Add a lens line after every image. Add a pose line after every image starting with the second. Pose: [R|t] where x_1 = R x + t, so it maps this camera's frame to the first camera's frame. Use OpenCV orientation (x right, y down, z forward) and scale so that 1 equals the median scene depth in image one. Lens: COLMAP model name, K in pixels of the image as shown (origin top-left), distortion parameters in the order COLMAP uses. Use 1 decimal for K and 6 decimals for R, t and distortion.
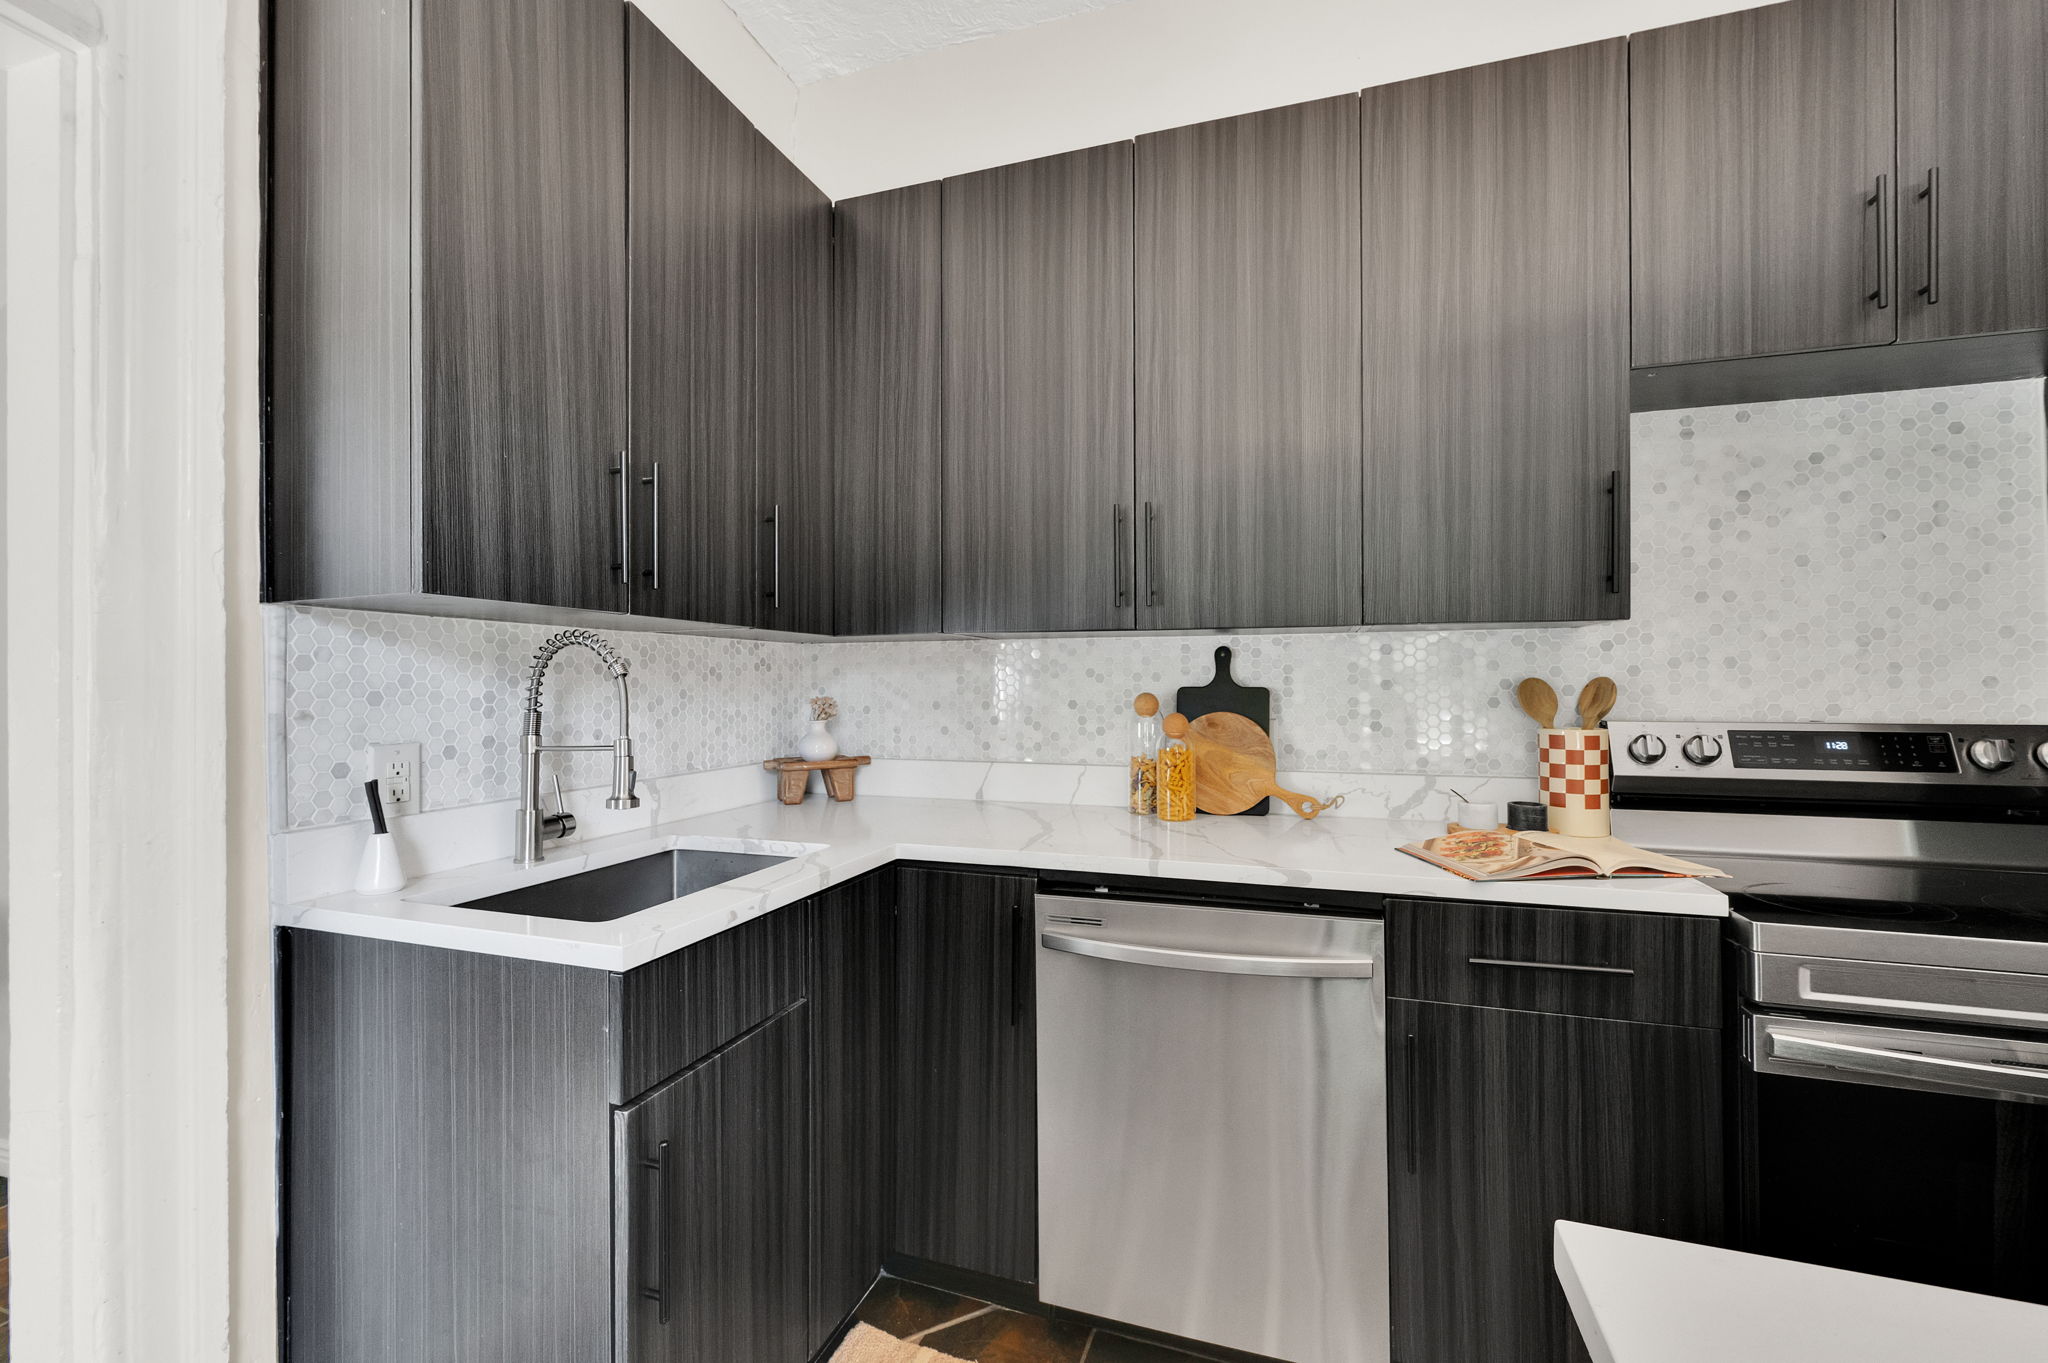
lens RADIAL K [[824.3, 0, 1048.3], [0, 824.3, 673.4], [0, 0, 1]] dist [-0.004327, 0.000296]
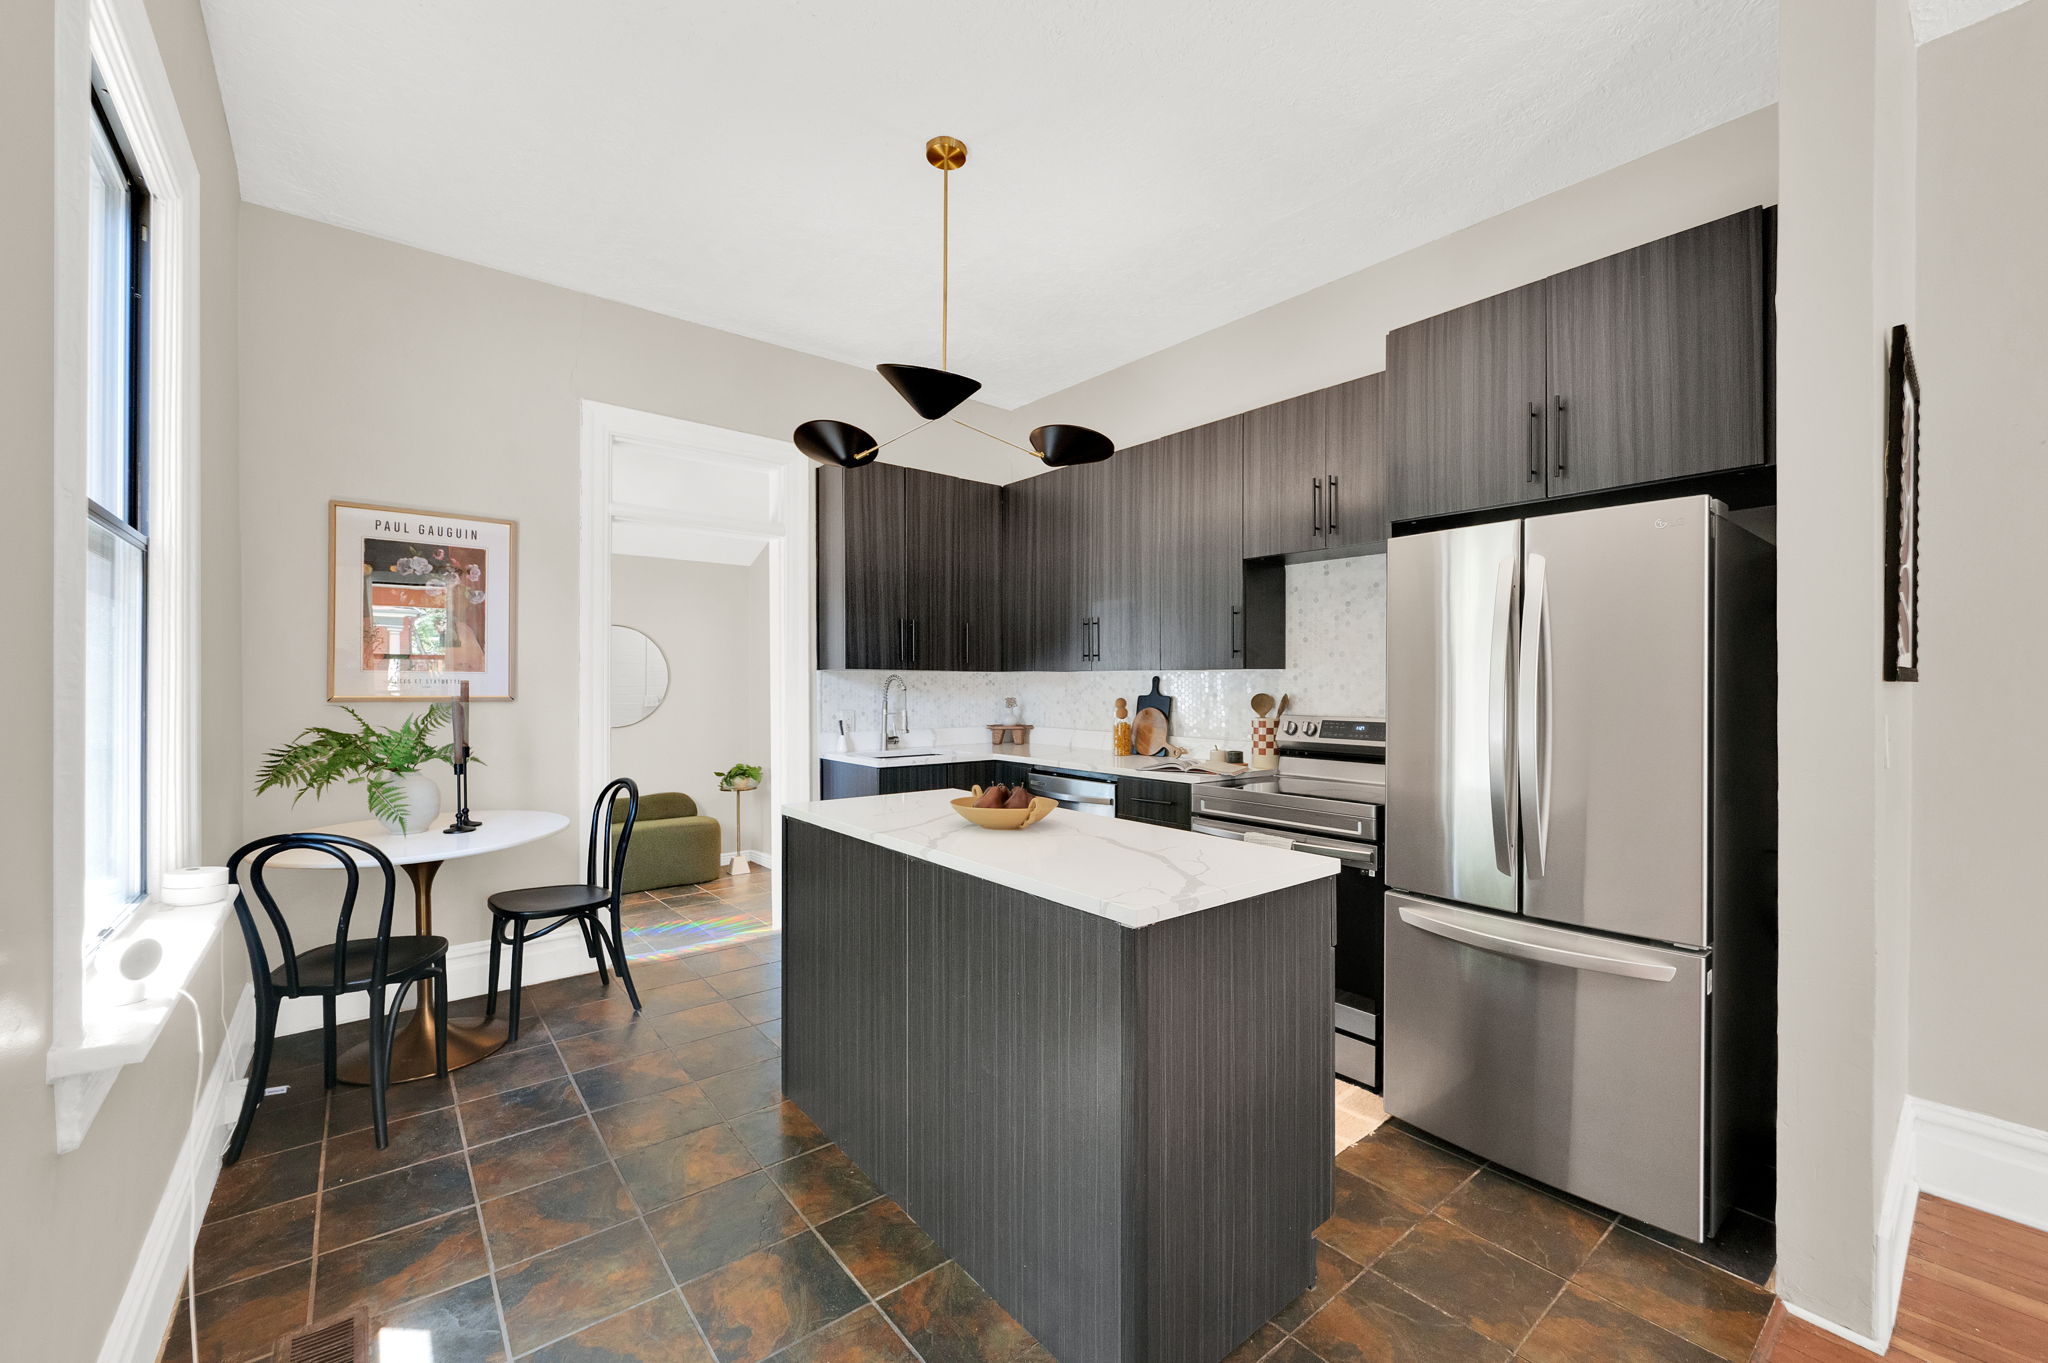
lens RADIAL K [[824.3, 0, 1052.9], [0, 824.3, 683.6], [0, 0, 1]] dist [-0.004327, 0.000296]
pose [[0.851411, 0.005209, -0.524474, 1.327294], [0.001686, 0.999918, 0.012668, -0.050145], [0.524497, -0.011670, 0.851333, -1.121111]]
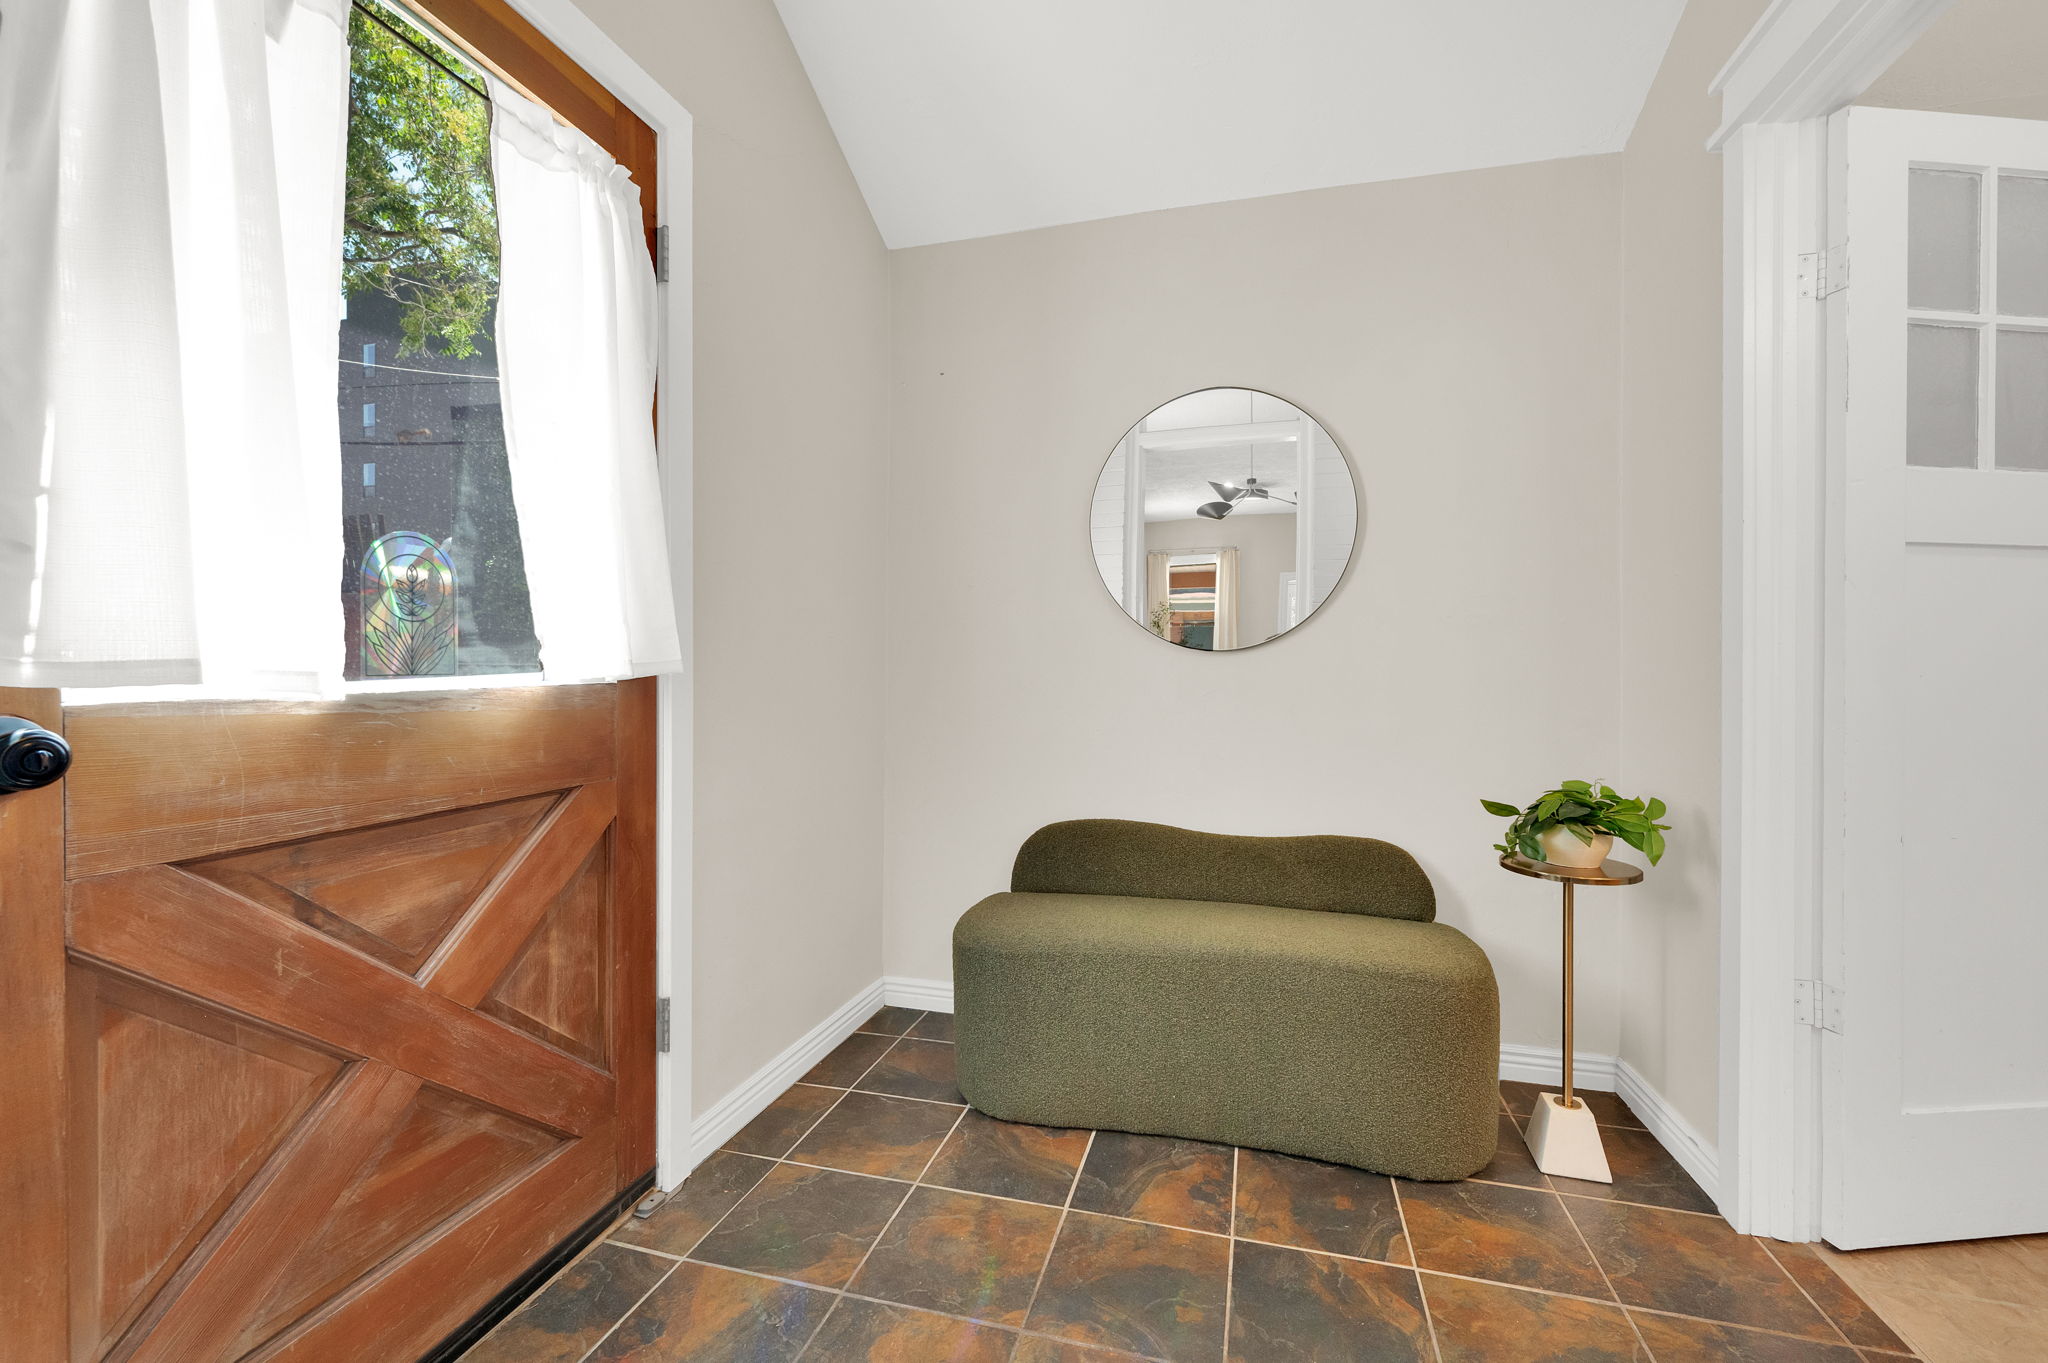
lens RADIAL K [[824.3, 0, 1042.0], [0, 824.3, 674.7], [0, 0, 1]] dist [-0.004327, 0.000296]
pose [[0.050124, 0.007199, -0.998717, -0.703899], [0.001103, 0.999973, 0.007263, 0.197384], [0.998742, -0.001465, 0.050114, 0.483488]]
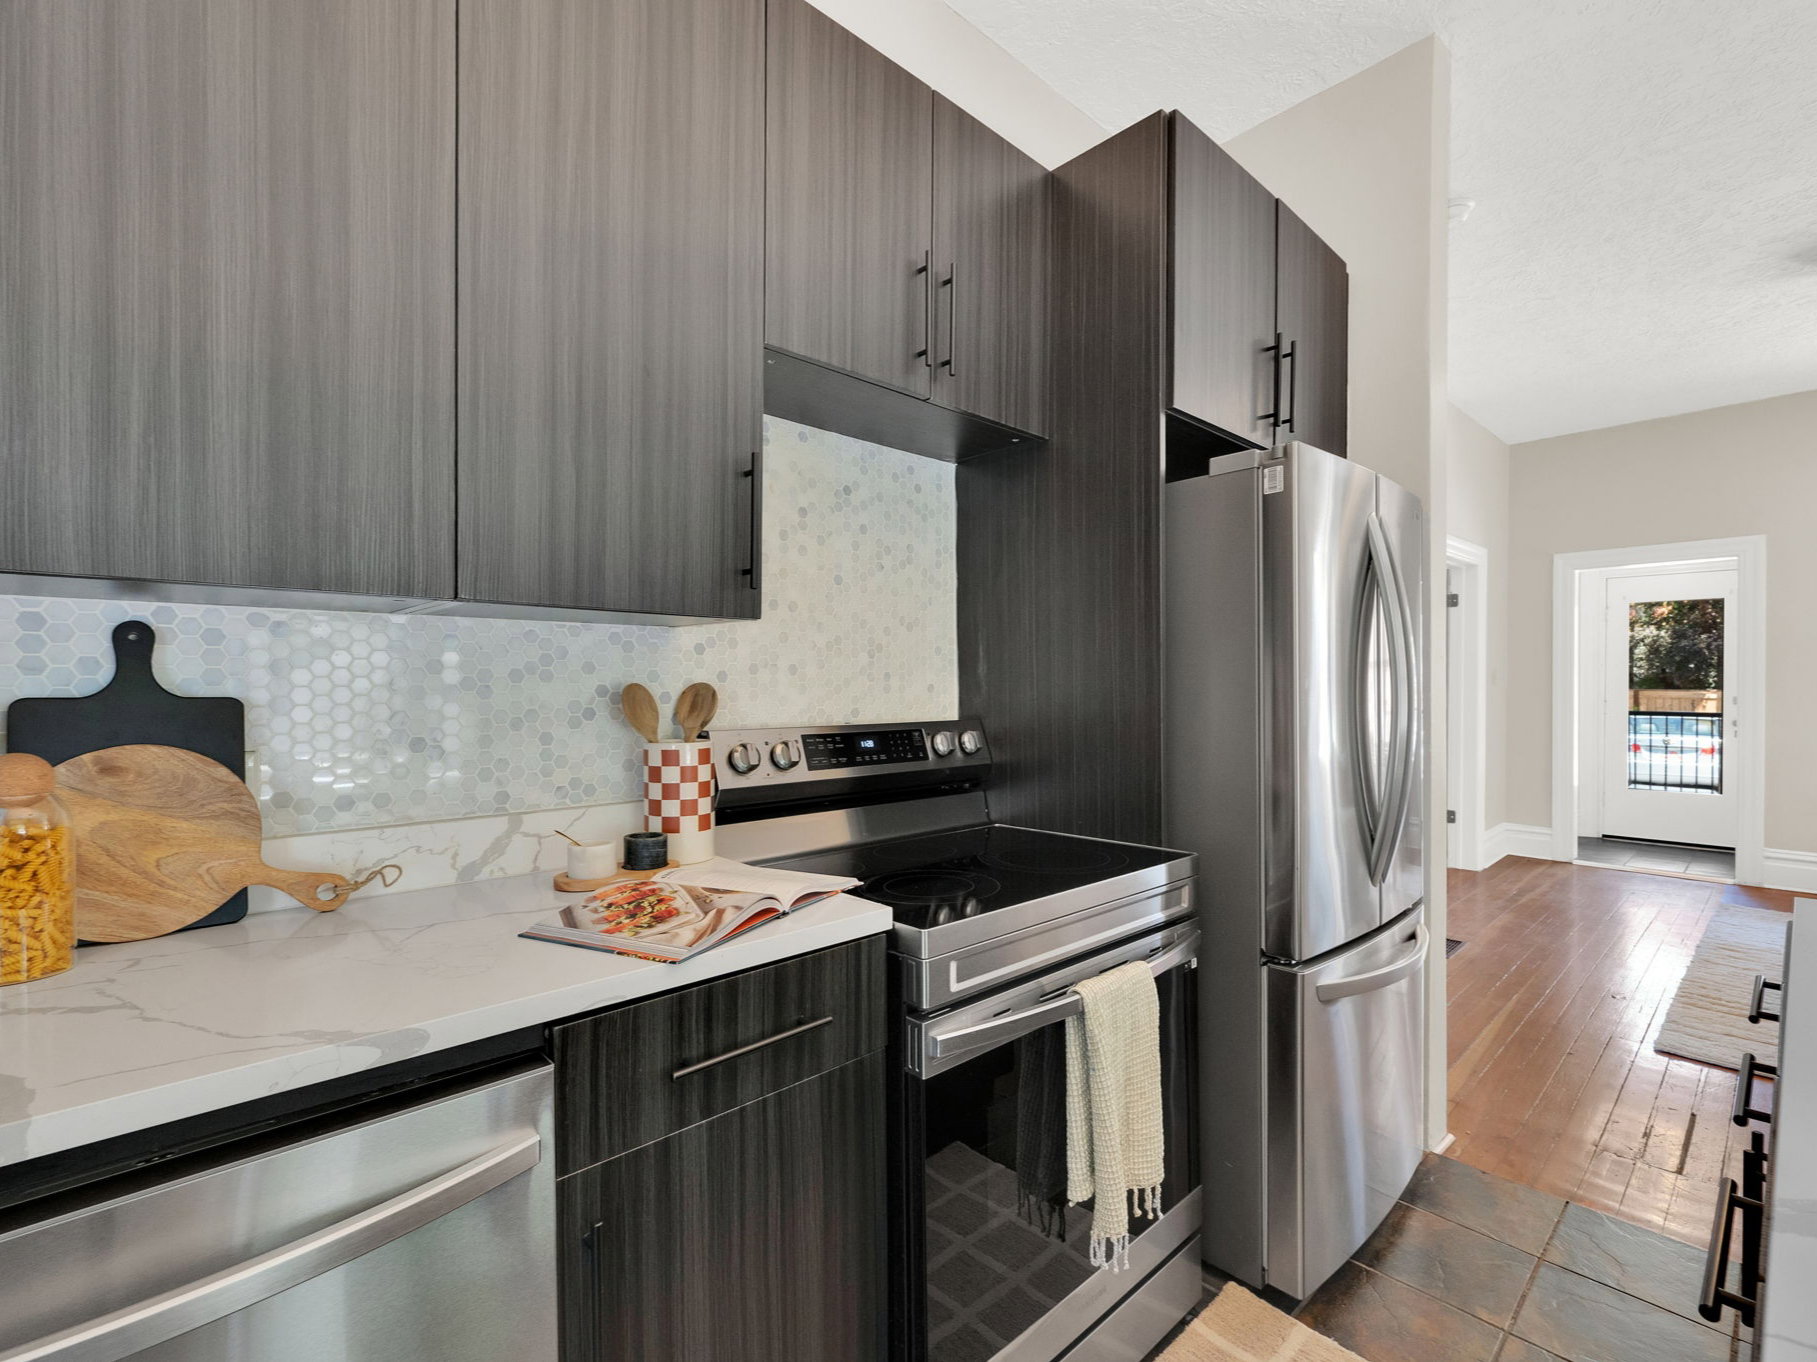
lens RADIAL K [[822.2, 0, 921.6], [0, 822.2, 695.1], [0, 0, 1]] dist [-0.004407, -0.001673]
pose [[0.482917, -0.006487, 0.875642, -0.006162], [-0.009512, 0.999875, 0.012653, 0.004252], [-0.875615, -0.014439, 0.482794, 0.364301]]
